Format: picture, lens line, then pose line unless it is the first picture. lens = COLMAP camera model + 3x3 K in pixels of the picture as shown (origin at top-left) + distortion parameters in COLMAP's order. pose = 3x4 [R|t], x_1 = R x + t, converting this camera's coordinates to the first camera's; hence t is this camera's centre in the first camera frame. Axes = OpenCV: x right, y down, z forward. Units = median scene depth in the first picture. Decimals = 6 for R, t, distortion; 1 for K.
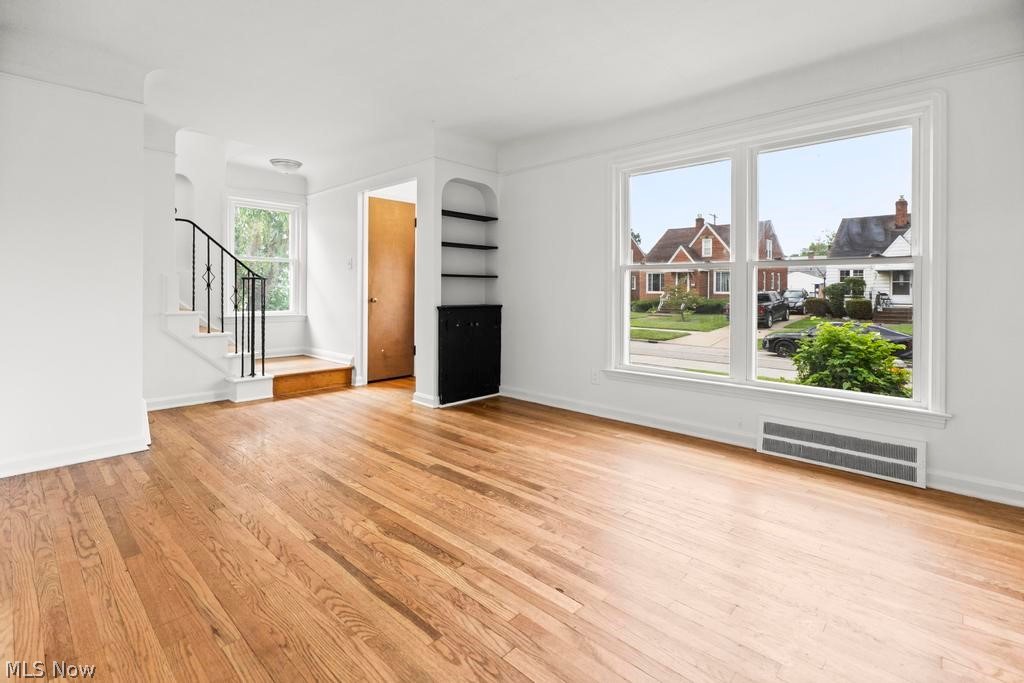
lens RADIAL K [[473.8, 0, 509.2], [0, 473.8, 298.4], [0, 0, 1]] dist [-0.000534, 0.000068]
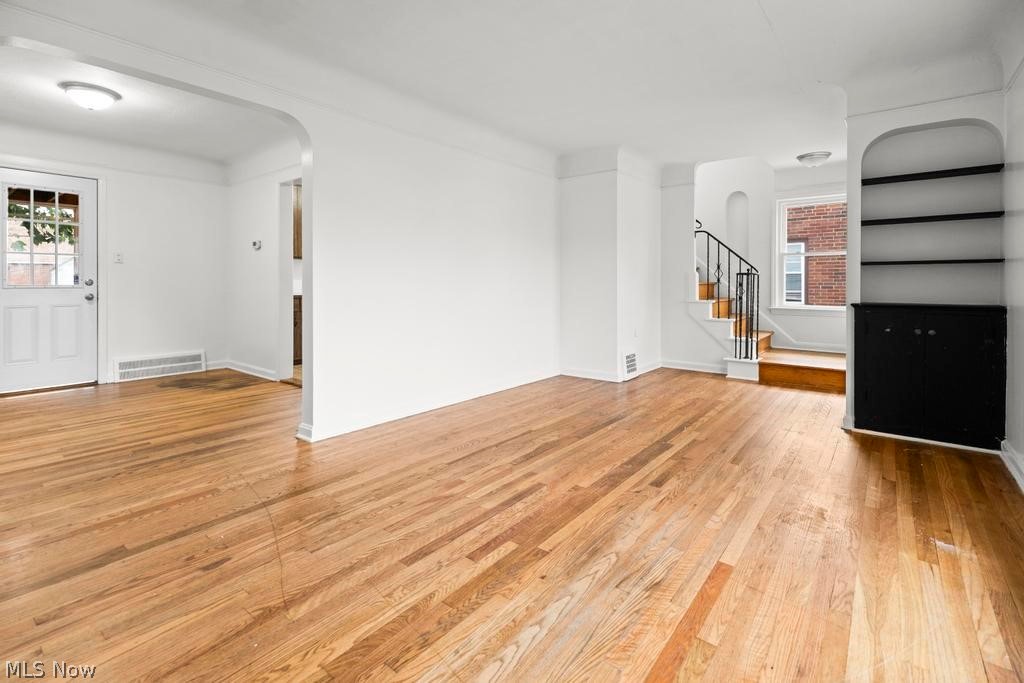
lens RADIAL K [[476.1, 0, 513.4], [0, 476.1, 277.1], [0, 0, 1]] dist [0.000574, -0.000364]
pose [[0.091777, -0.017780, -0.995621, 0.586921], [-0.014277, 0.999714, -0.019169, -0.003449], [0.995677, 0.015974, 0.091497, 0.349006]]
